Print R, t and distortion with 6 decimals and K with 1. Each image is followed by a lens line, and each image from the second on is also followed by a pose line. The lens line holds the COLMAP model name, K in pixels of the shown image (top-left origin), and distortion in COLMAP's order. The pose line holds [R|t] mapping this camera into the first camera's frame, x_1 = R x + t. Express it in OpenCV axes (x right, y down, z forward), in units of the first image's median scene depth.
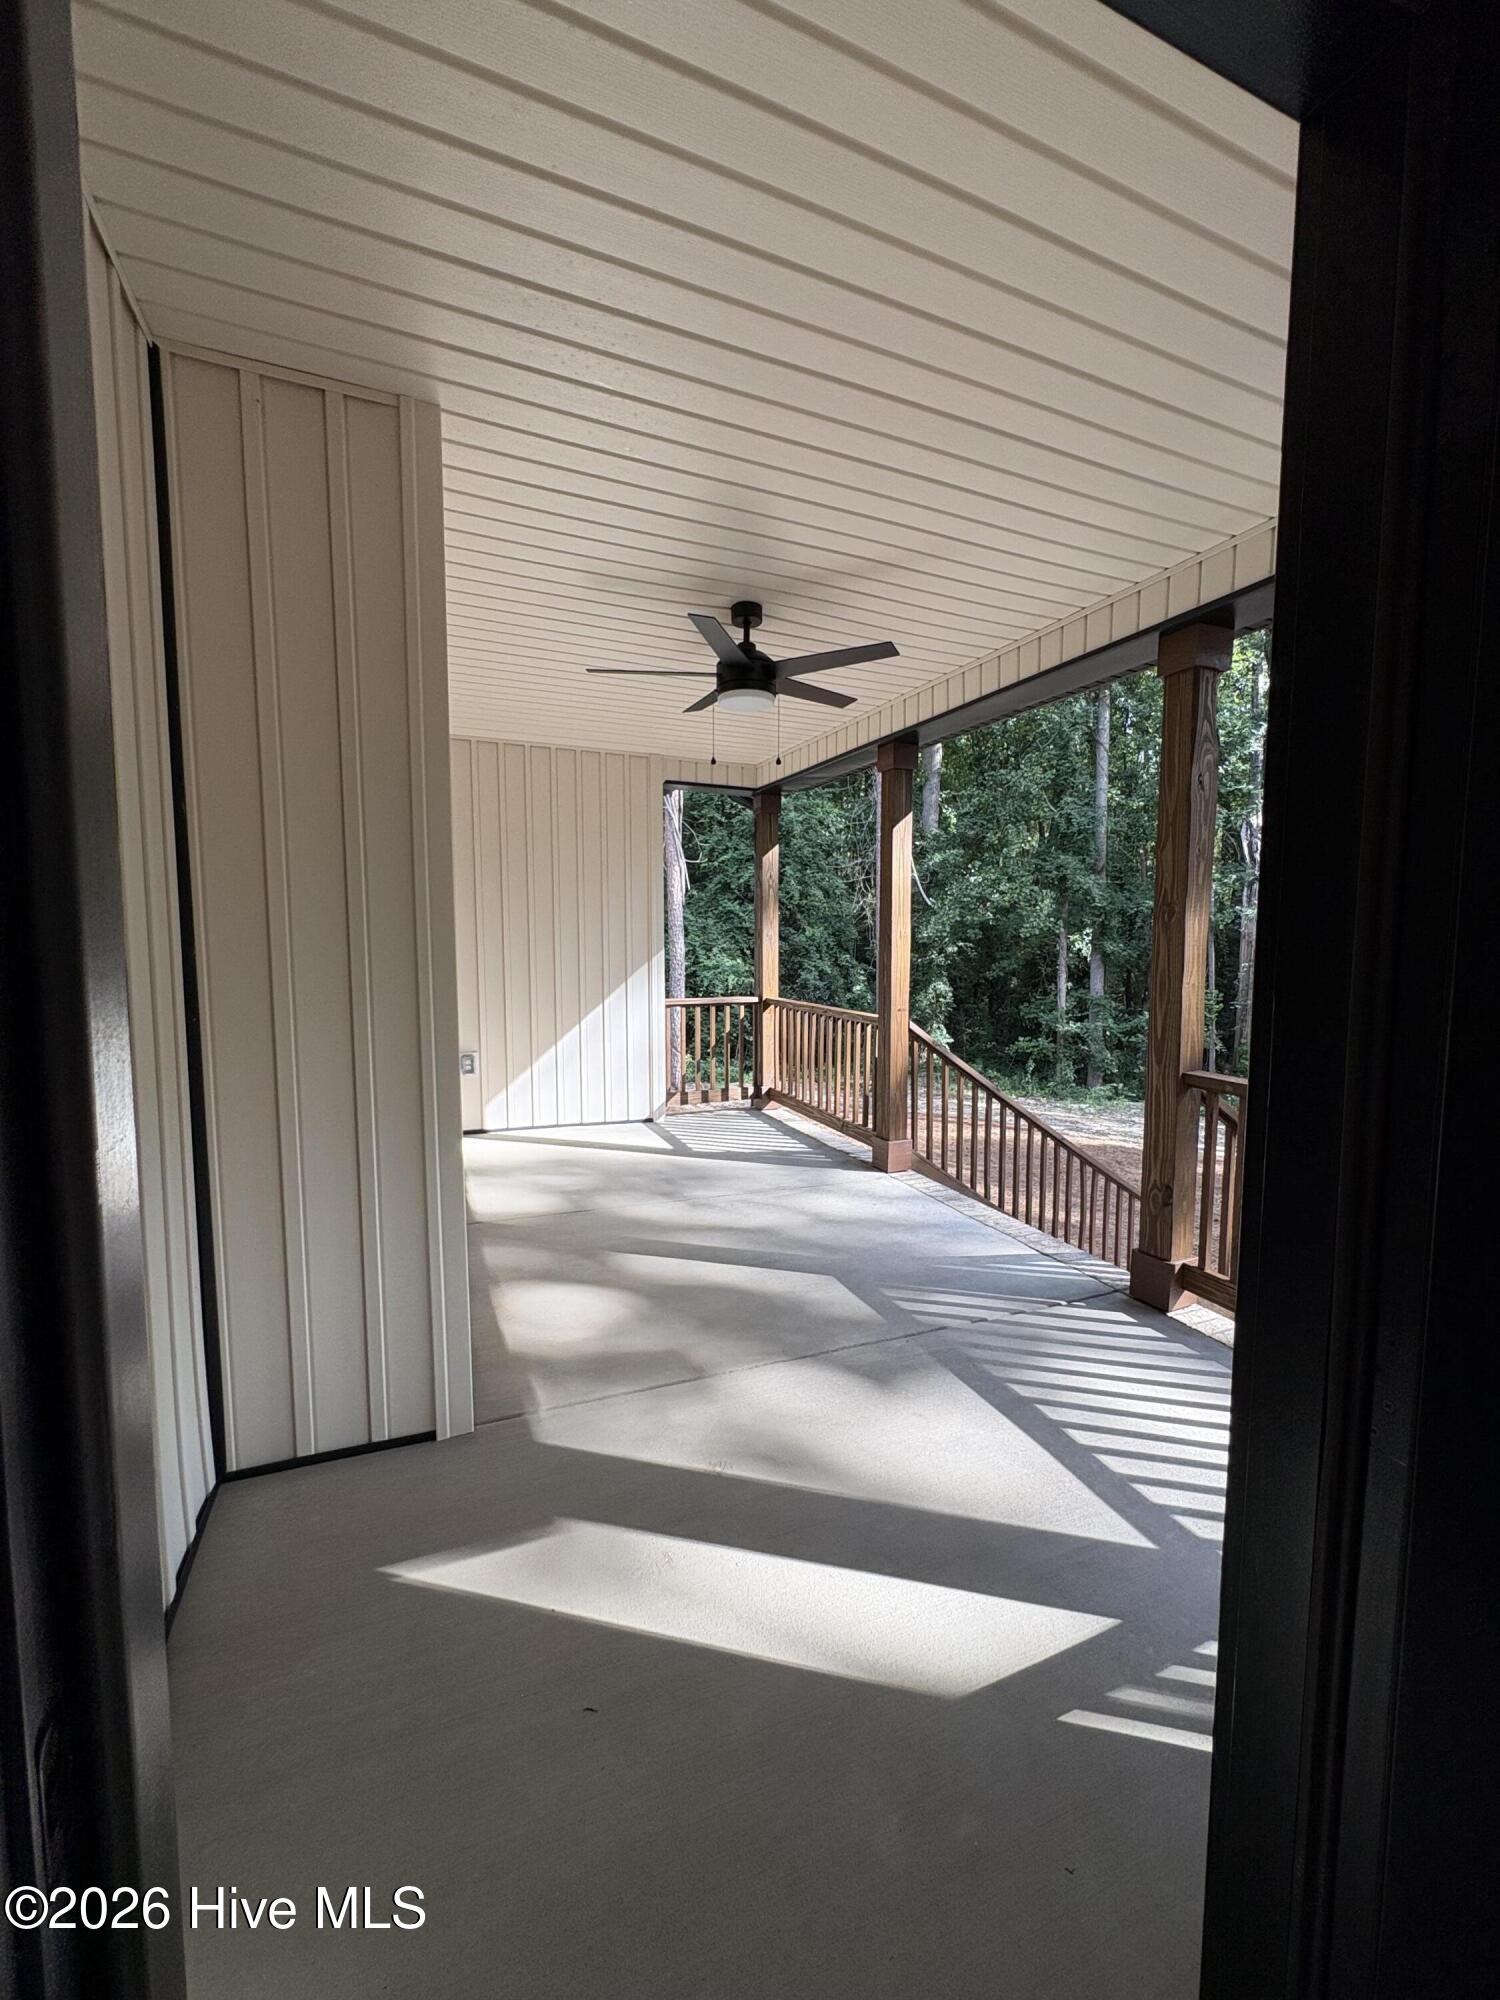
lens RADIAL K [[803.1, 0, 749.9], [0, 803.1, 999.9], [0, 0, 1]] dist [-0.000147, 0.000787]
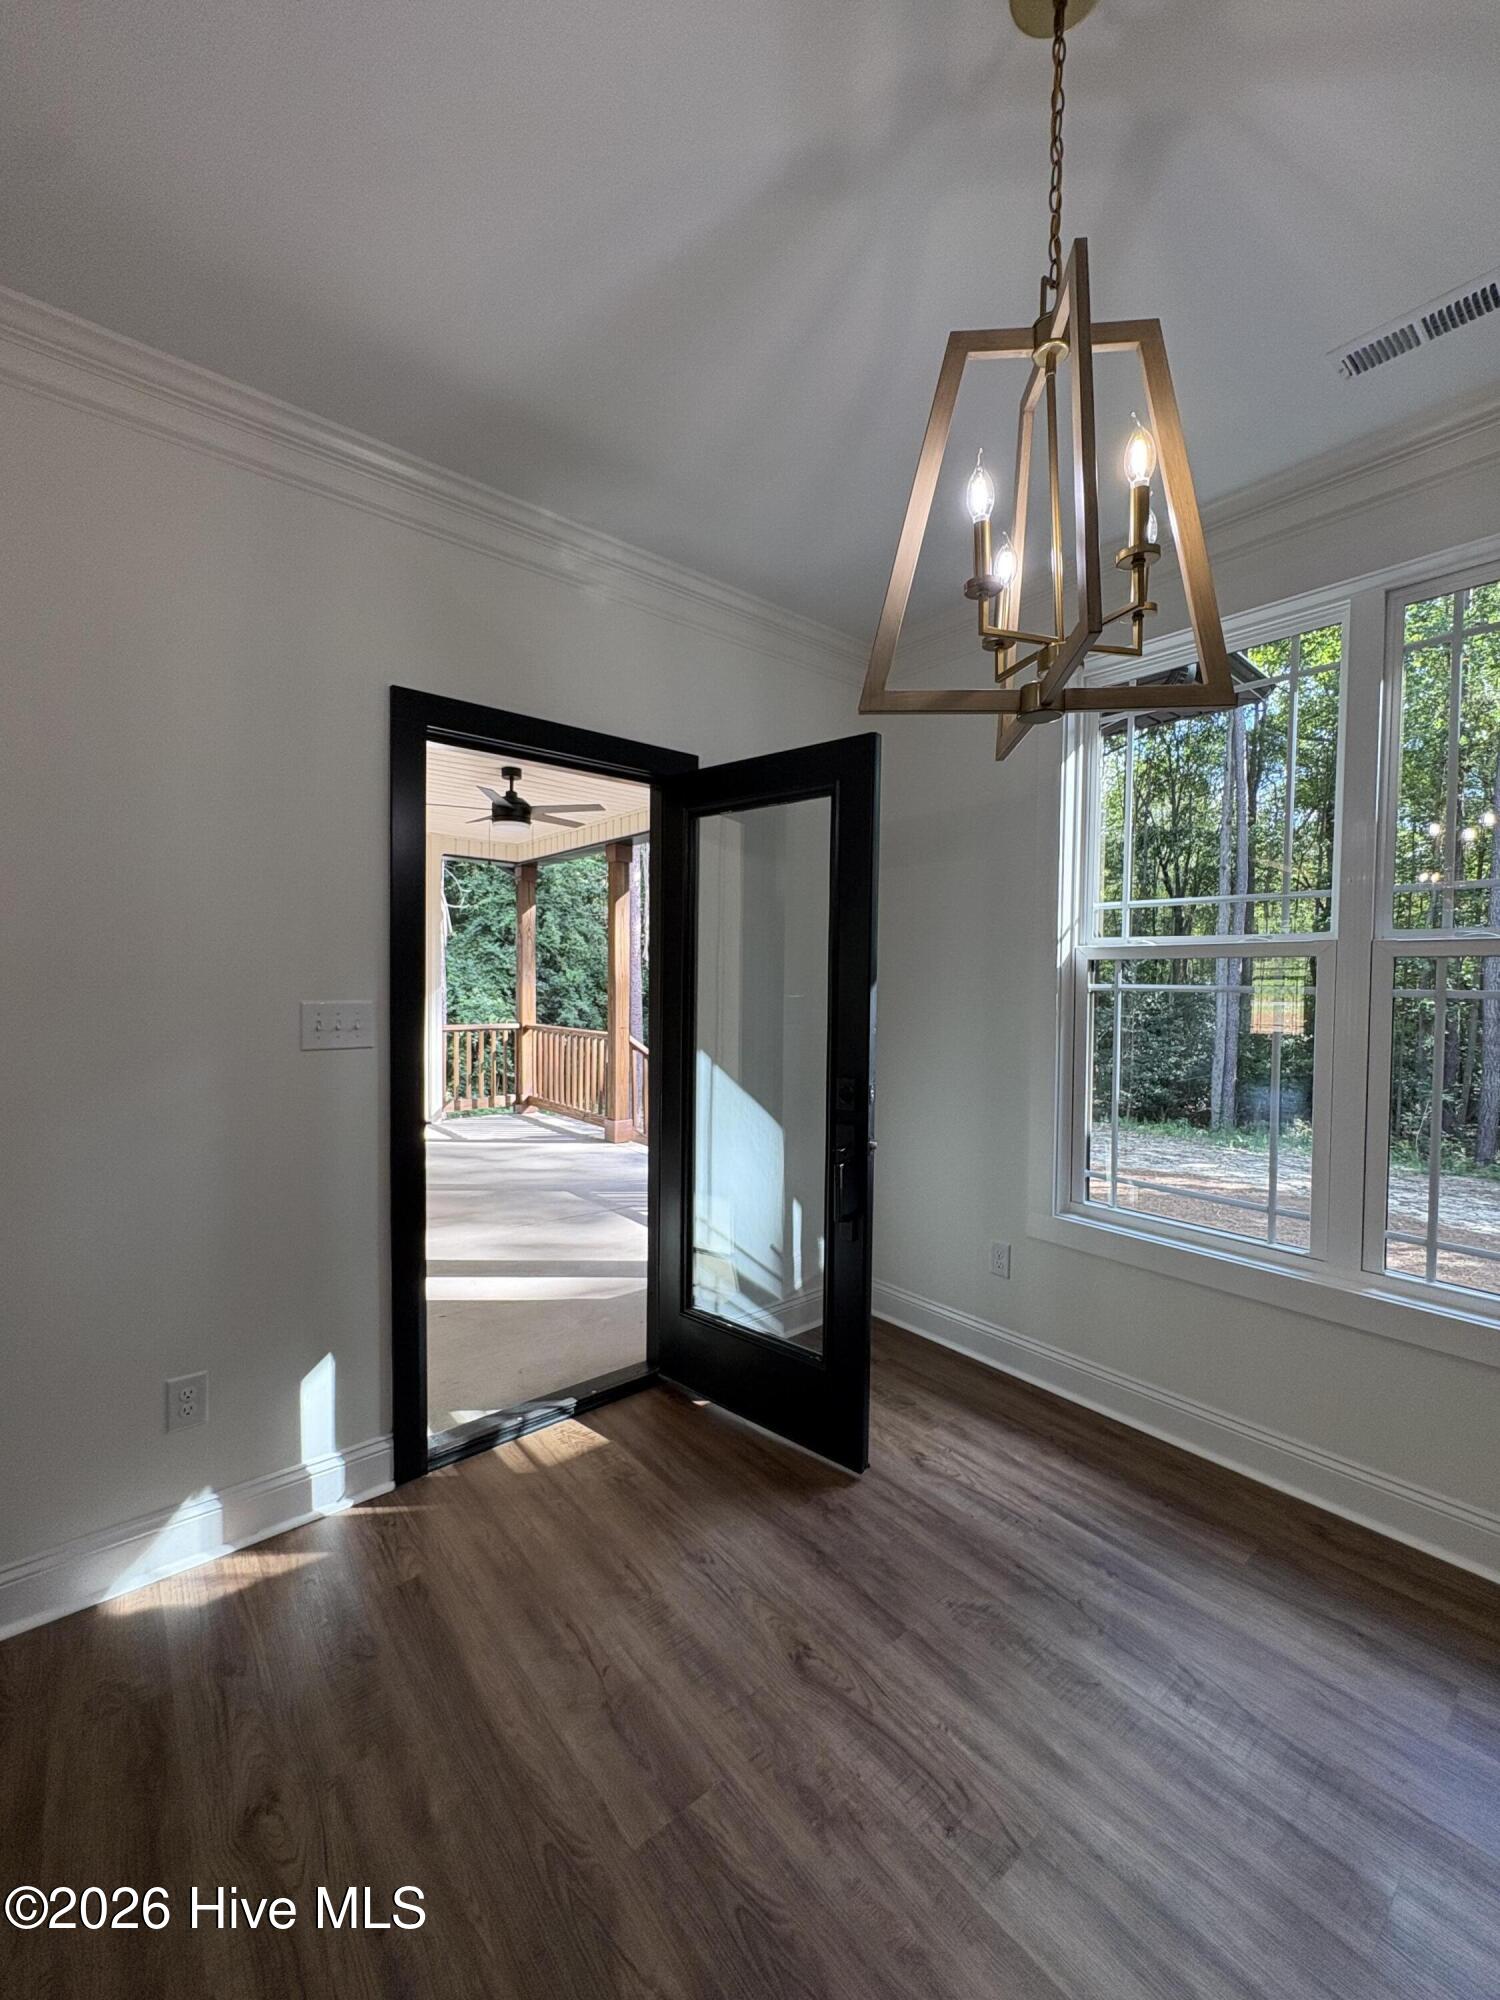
lens RADIAL K [[803.1, 0, 760.2], [0, 803.1, 1000.4], [0, 0, 1]] dist [-0.000147, 0.000787]
pose [[0.954702, 0.000212, 0.297563, -0.001633], [0.015294, 0.998643, -0.049782, 0.014280], [-0.297170, 0.052078, 0.953403, -0.167665]]
